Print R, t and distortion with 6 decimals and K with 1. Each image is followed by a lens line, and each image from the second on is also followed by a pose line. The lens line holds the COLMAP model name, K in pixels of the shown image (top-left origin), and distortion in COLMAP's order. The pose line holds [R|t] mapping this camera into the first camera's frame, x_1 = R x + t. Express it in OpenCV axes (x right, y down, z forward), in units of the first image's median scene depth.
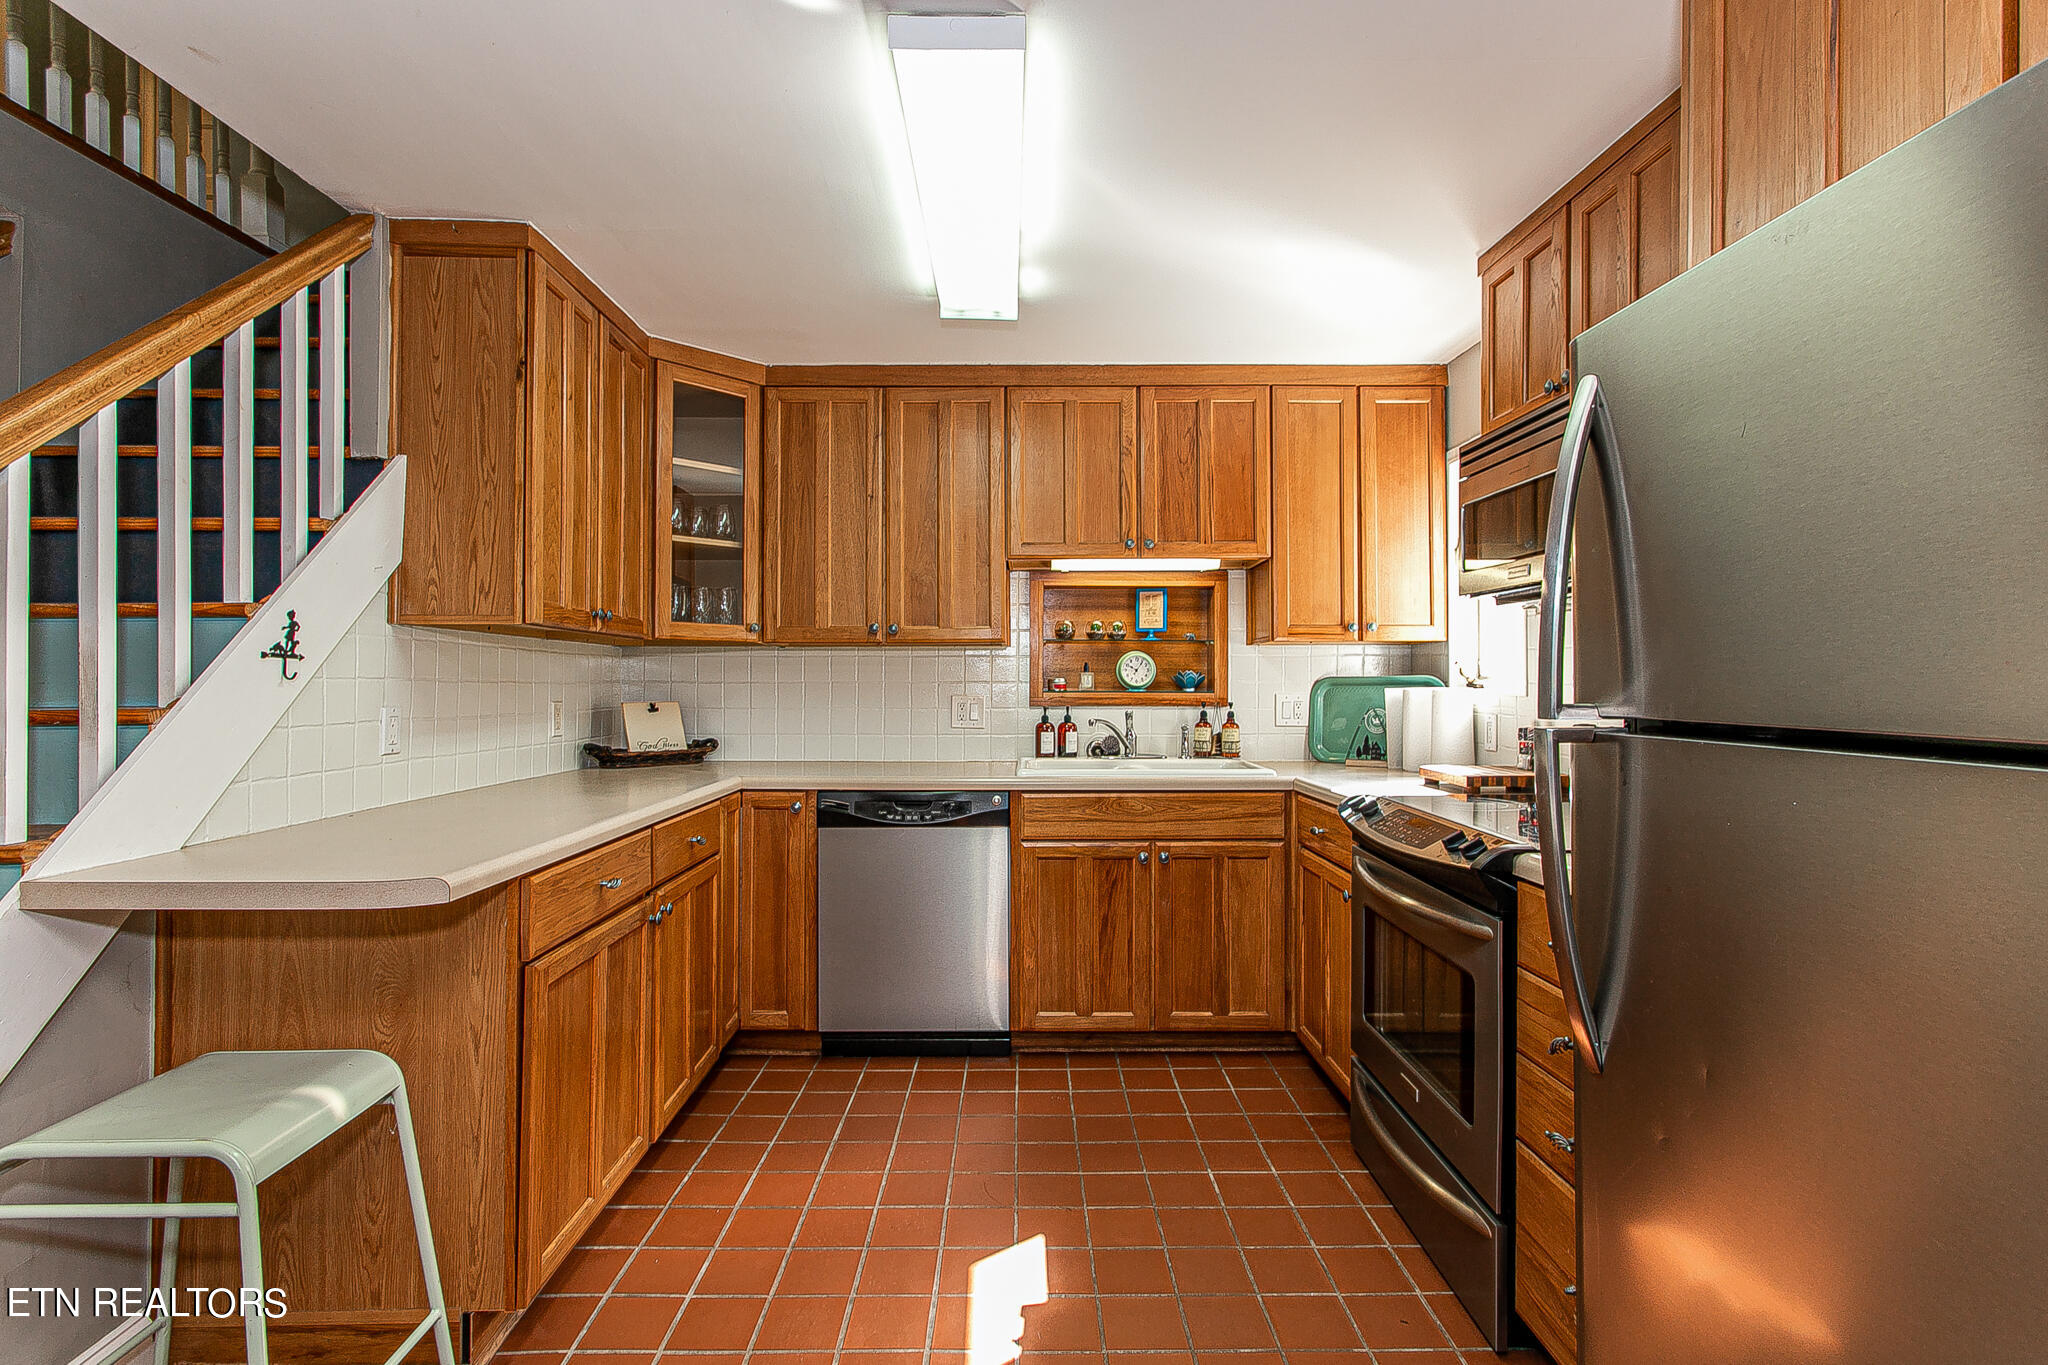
lens RADIAL K [[970.2, 0, 1024.0], [0, 970.2, 682.5], [0, 0, 1]] dist [-0.004249, 0.000032]
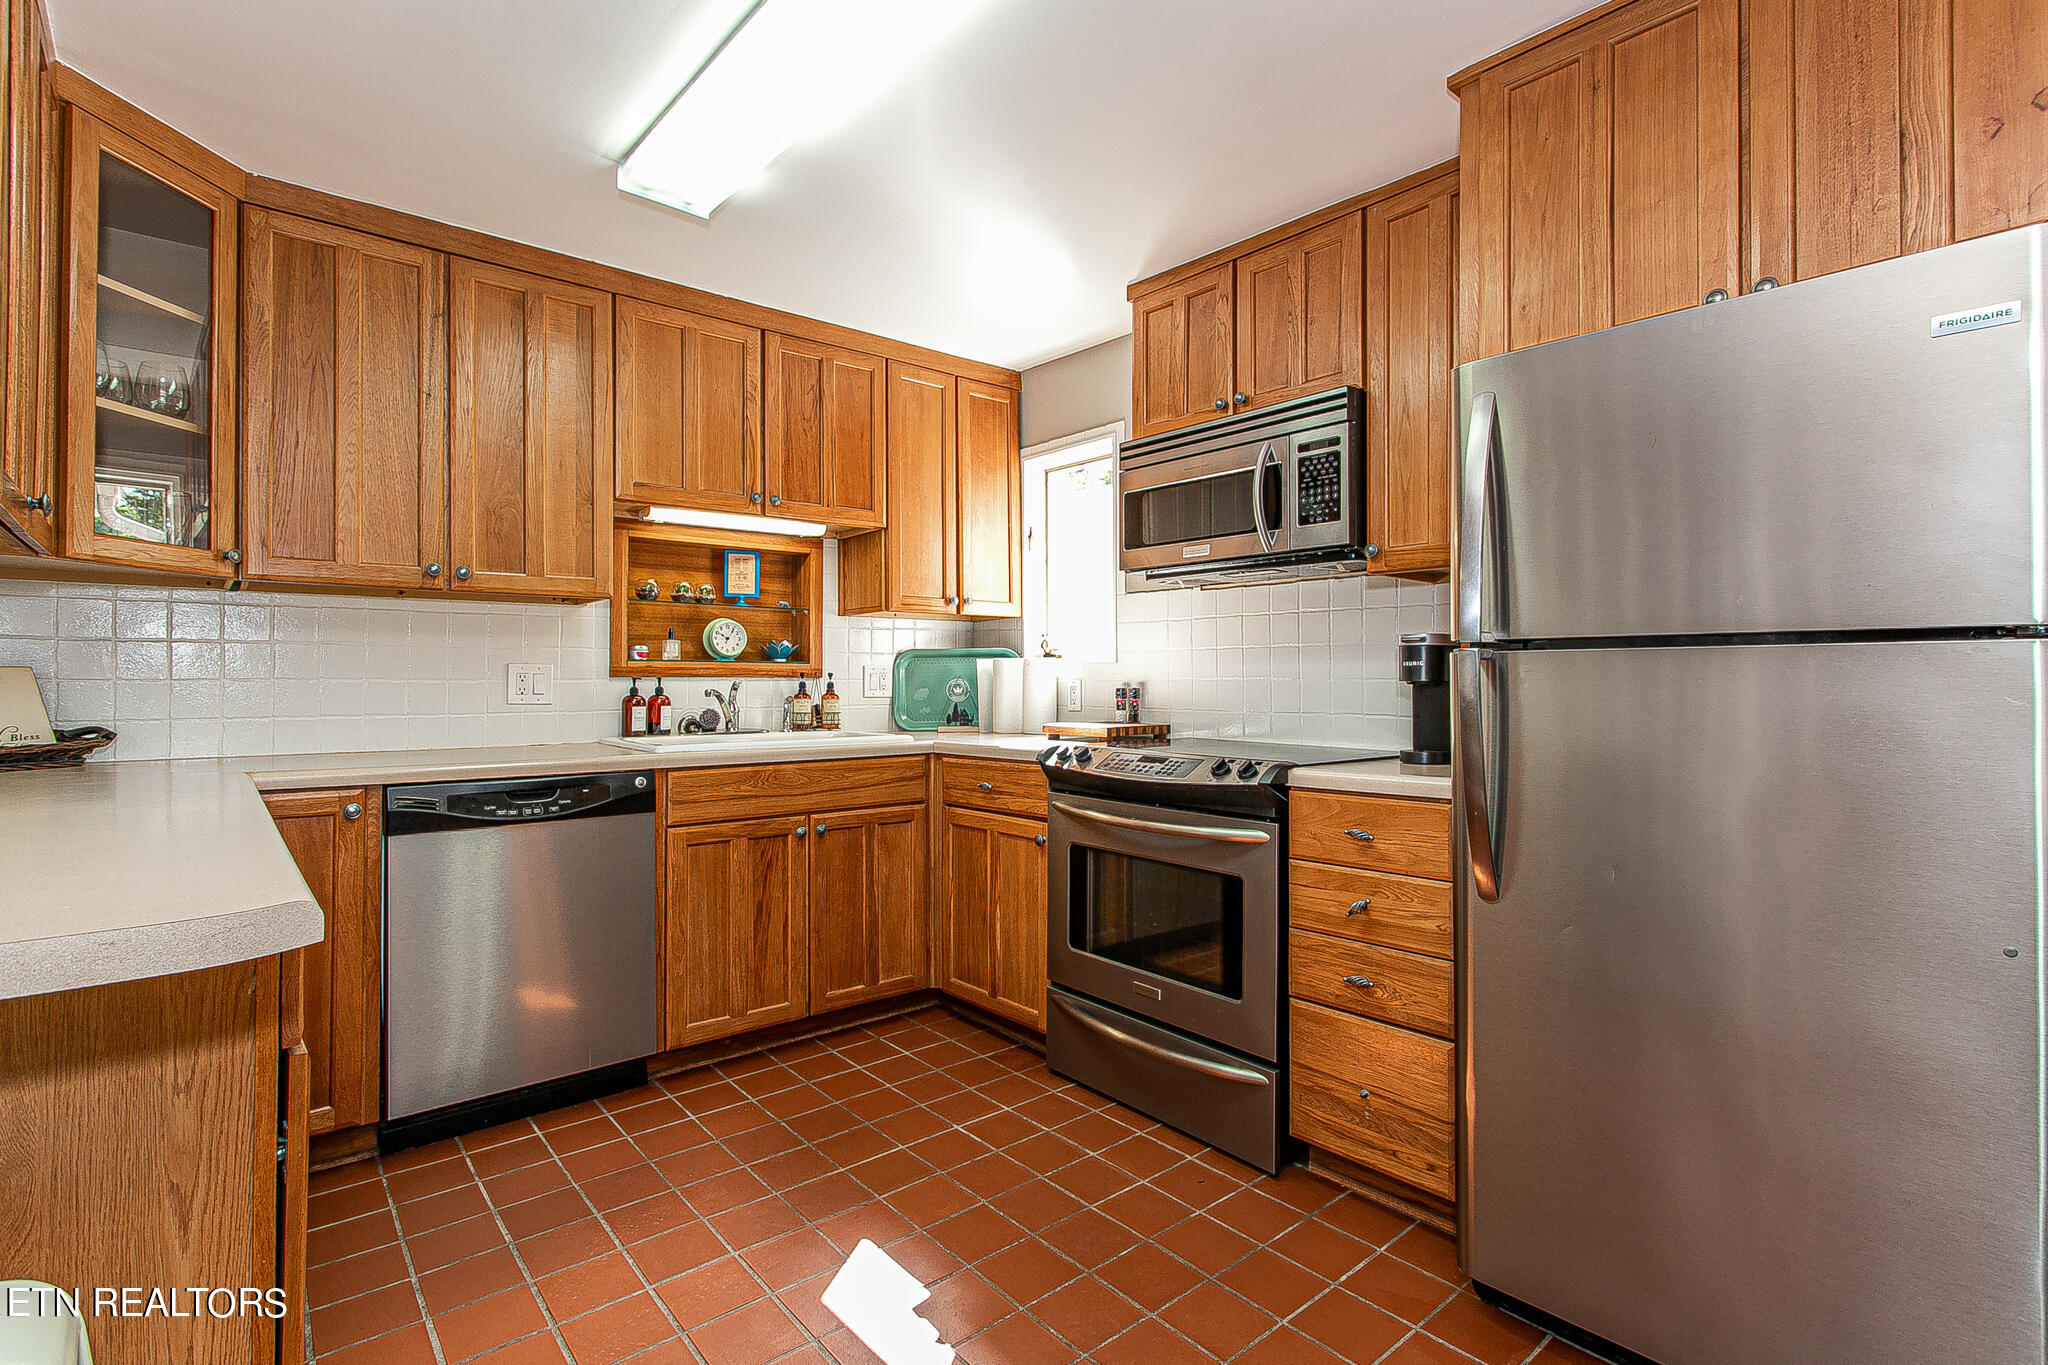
lens RADIAL K [[972.2, 0, 1023.7], [0, 972.2, 674.5], [0, 0, 1]] dist [0.003275, 0.000470]
pose [[0.771458, 0.003003, 0.636273, -0.280441], [0.002264, 0.999970, -0.007465, 0.031965], [-0.636276, 0.007199, 0.771428, 0.125415]]
